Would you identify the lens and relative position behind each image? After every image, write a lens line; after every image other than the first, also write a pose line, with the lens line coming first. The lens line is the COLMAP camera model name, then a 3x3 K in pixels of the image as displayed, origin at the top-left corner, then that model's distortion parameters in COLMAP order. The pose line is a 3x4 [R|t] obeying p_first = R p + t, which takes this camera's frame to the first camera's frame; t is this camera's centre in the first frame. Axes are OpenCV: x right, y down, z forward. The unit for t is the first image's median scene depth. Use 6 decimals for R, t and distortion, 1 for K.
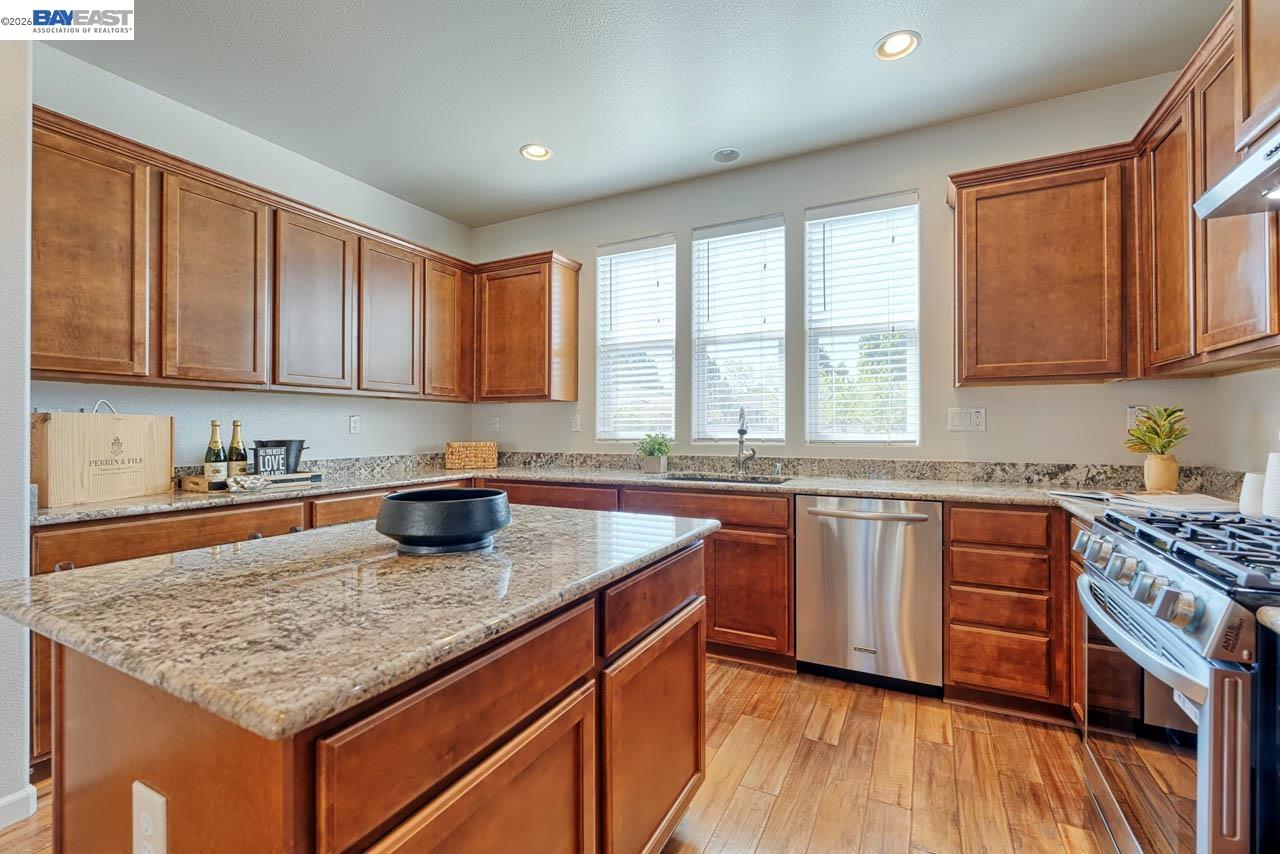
lens RADIAL K [[556.3, 0, 639.7], [0, 556.3, 425.0], [0, 0, 1]] dist [-0.005802, -0.000323]
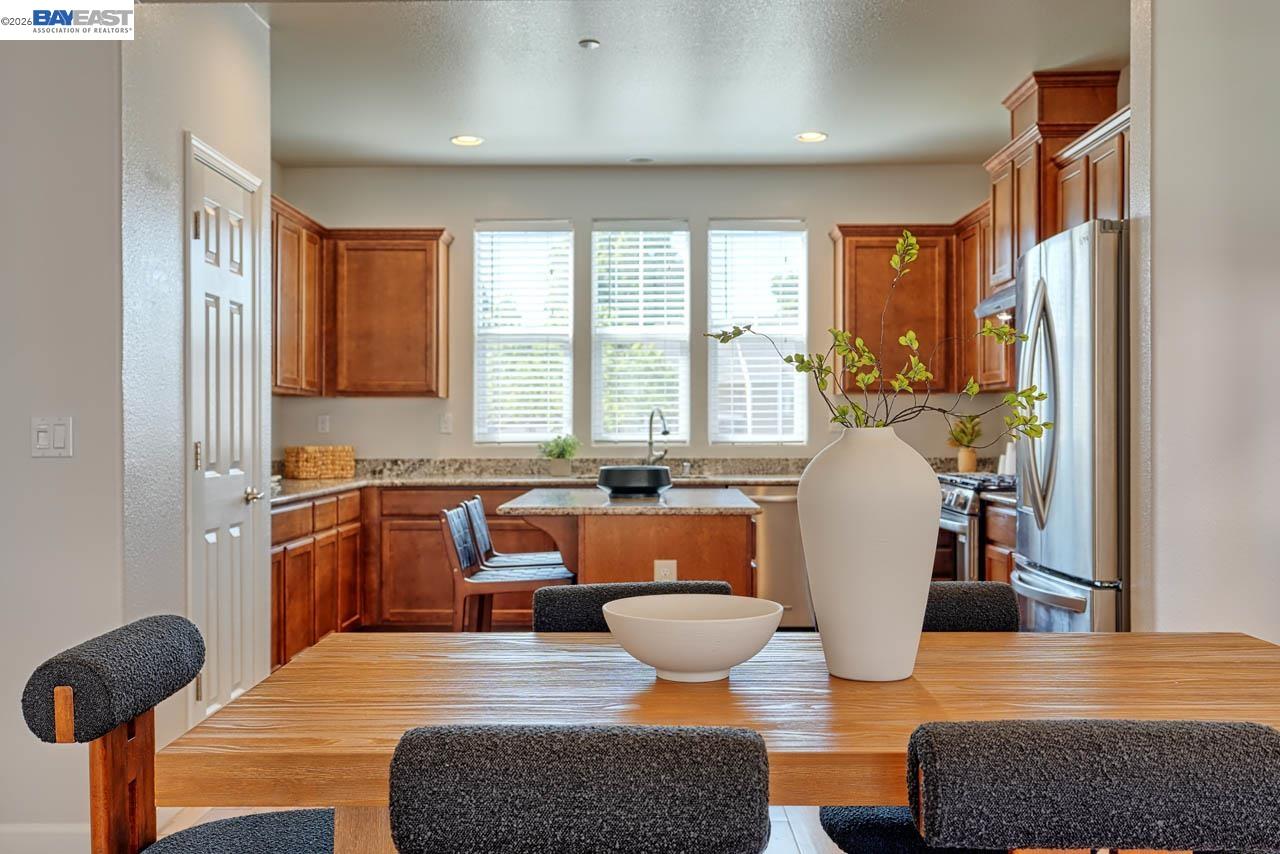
lens RADIAL K [[1259.6, 0, 636.3], [0, 1259.6, 432.9], [0, 0, 1]] dist [-0.038364, 0.000000]
pose [[0.893919, 0.001679, 0.448225, -0.818951], [-0.003092, 0.999992, 0.002422, 0.006224], [-0.448217, -0.003551, 0.893918, -0.974119]]
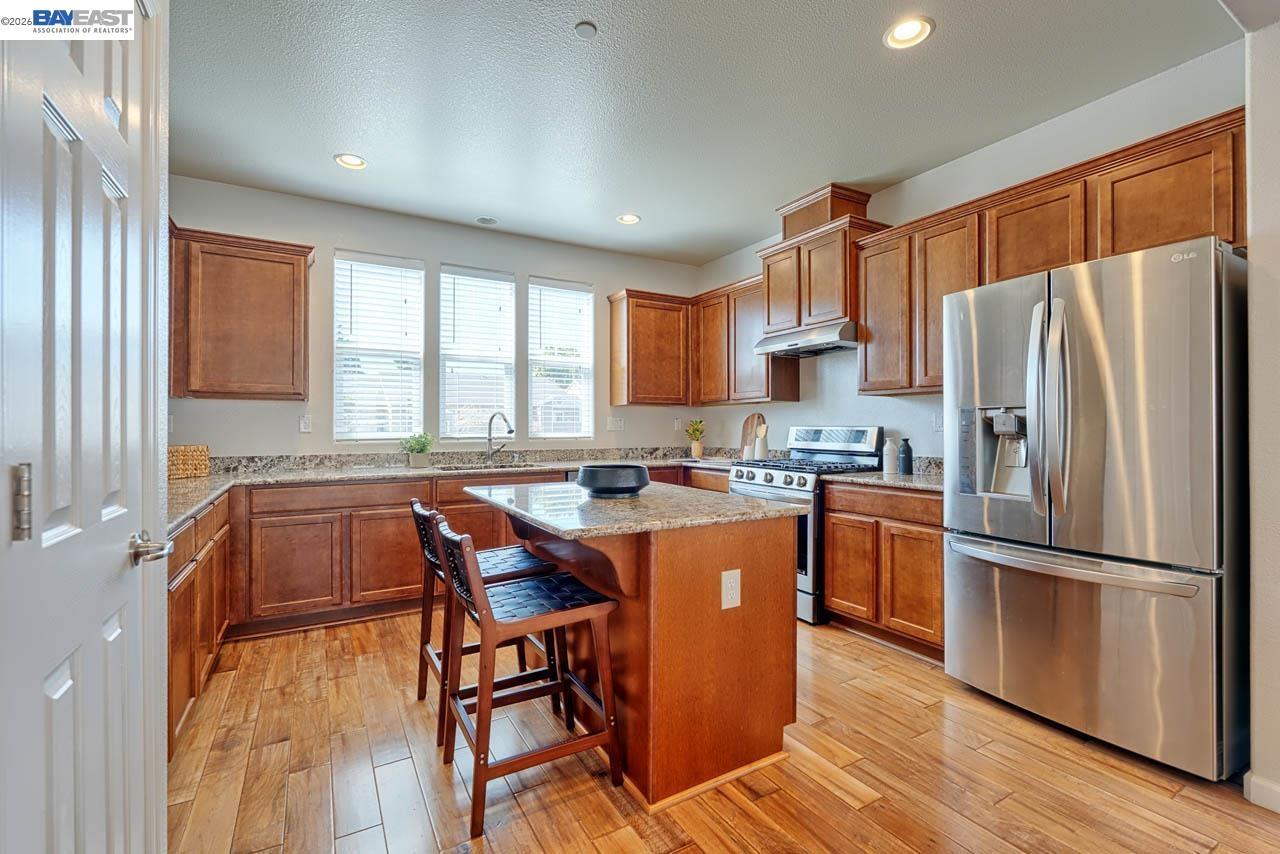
lens RADIAL K [[556.3, 0, 638.4], [0, 556.3, 426.5], [0, 0, 1]] dist [-0.005802, -0.000323]
pose [[0.535970, 0.006571, 0.844212, -0.704696], [-0.003221, 0.999978, -0.005739, 0.005900], [-0.844231, 0.000357, 0.535979, -0.003920]]
